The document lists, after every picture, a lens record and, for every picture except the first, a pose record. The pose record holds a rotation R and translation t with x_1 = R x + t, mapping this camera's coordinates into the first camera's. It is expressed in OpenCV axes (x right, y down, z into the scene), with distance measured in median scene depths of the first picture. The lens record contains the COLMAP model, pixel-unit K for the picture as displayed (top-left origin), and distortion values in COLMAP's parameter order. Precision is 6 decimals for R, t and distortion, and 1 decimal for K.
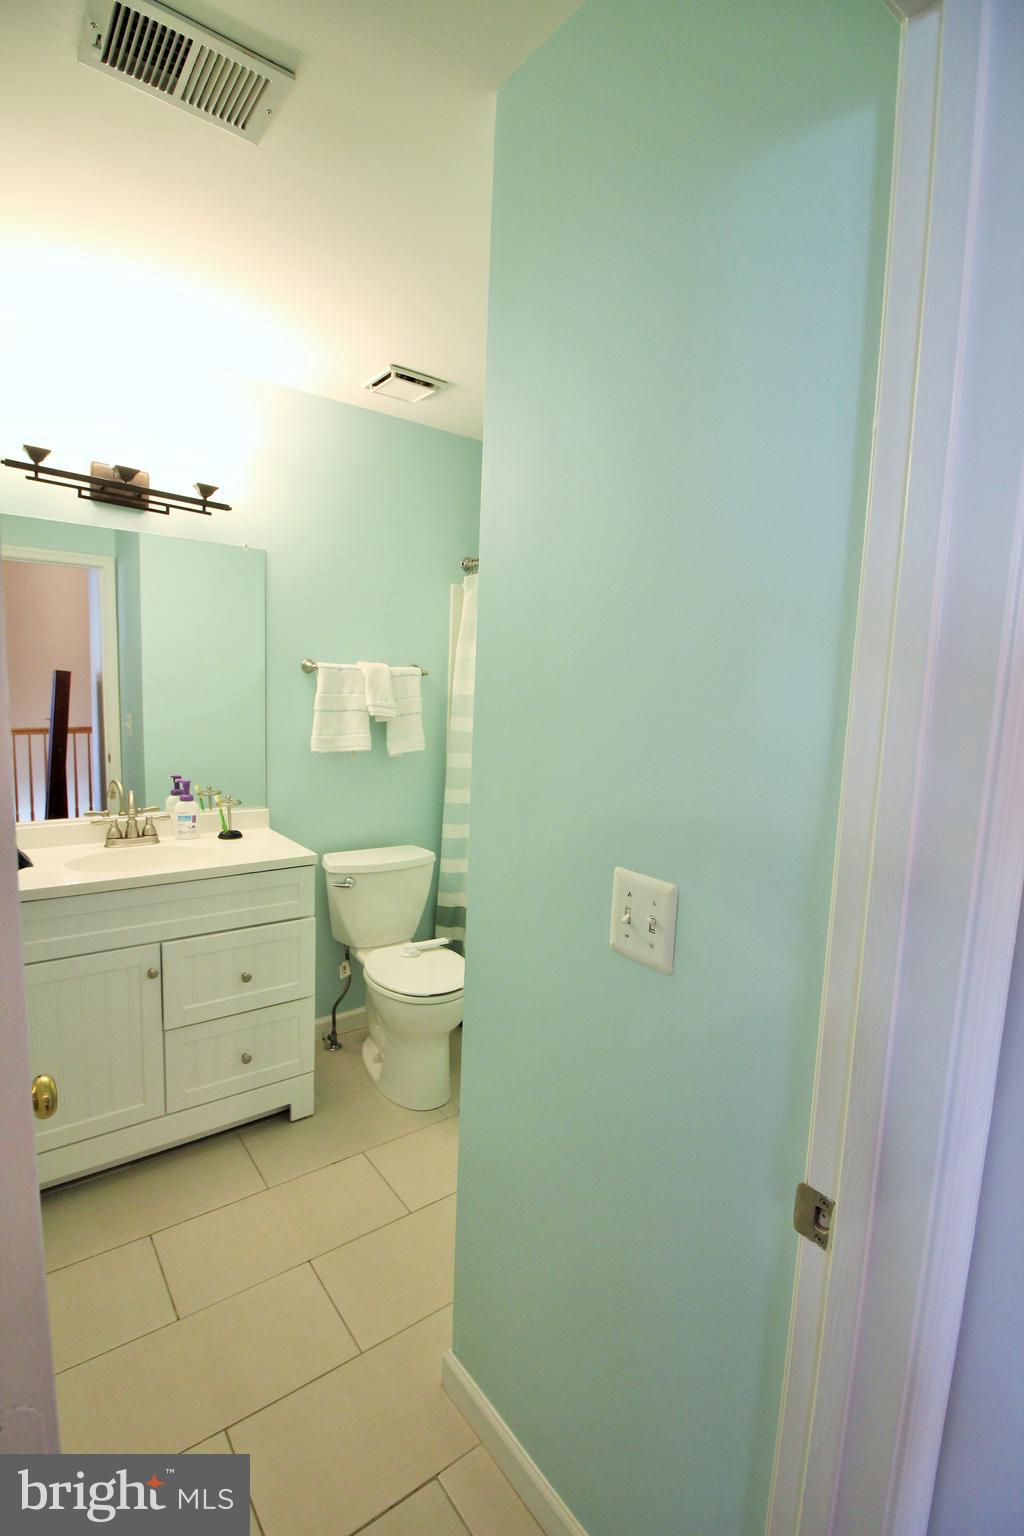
lens RADIAL K [[729.3, 0, 508.9], [0, 729.3, 788.6], [0, 0, 1]] dist [0.002003, 0.000075]
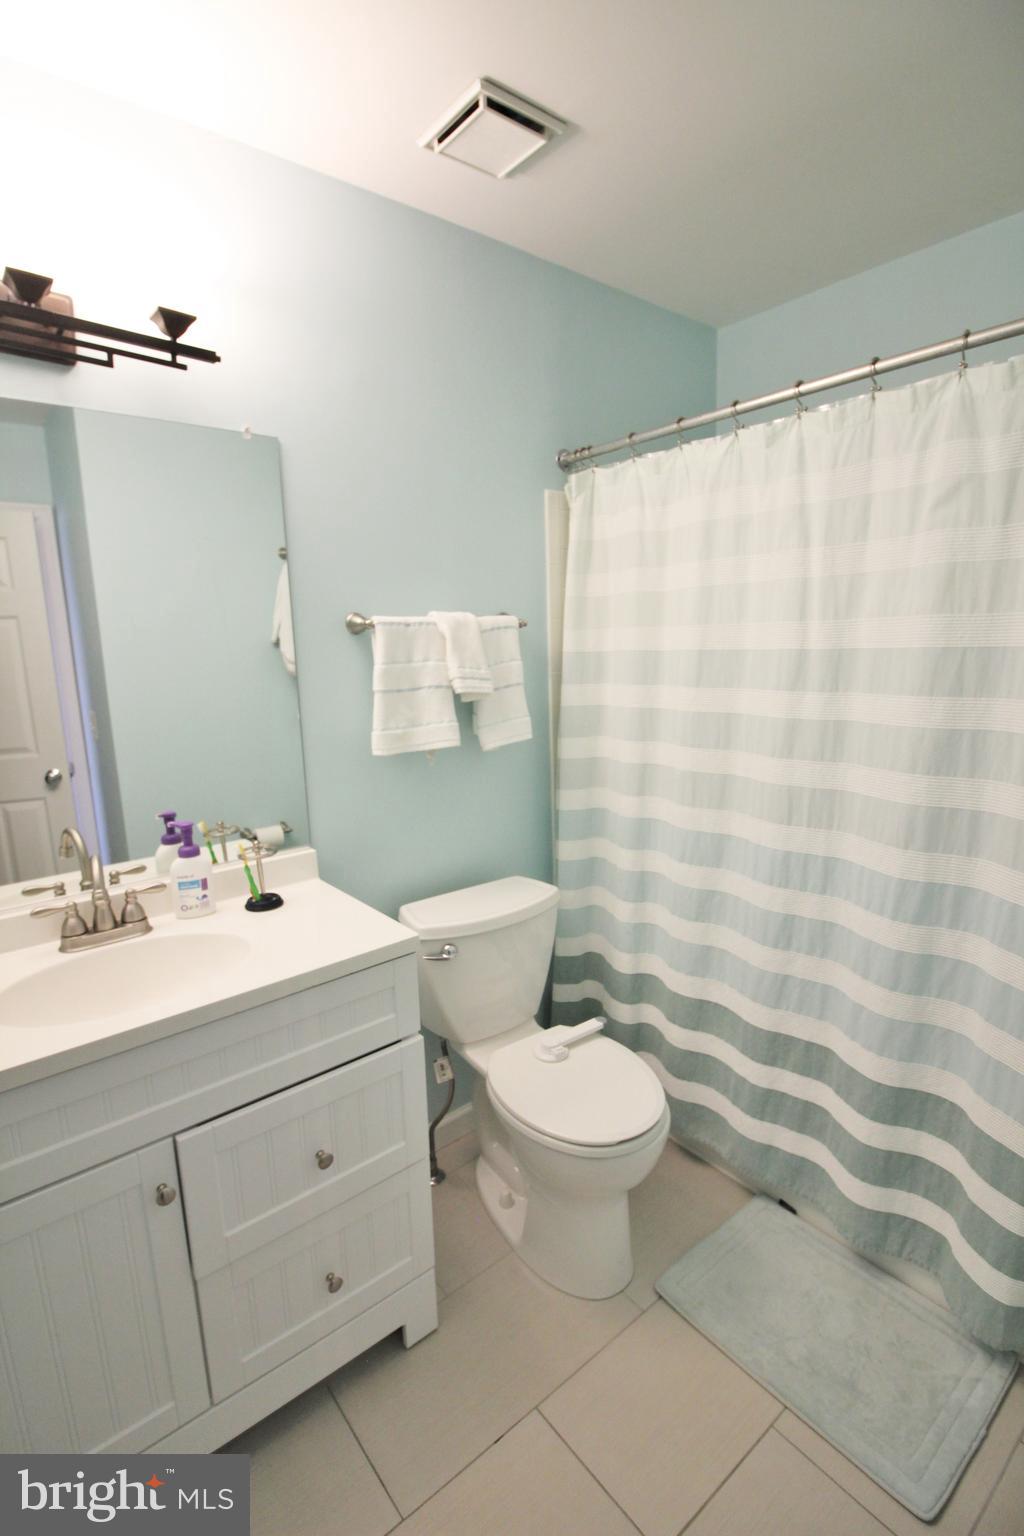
lens RADIAL K [[733.6, 0, 514.4], [0, 733.6, 785.2], [0, 0, 1]] dist [0.001463, -0.012095]
pose [[0.996916, -0.075353, 0.021942, -0.164462], [0.074204, 0.996032, 0.049139, -0.048332], [-0.025558, -0.047359, 0.998551, 0.350560]]
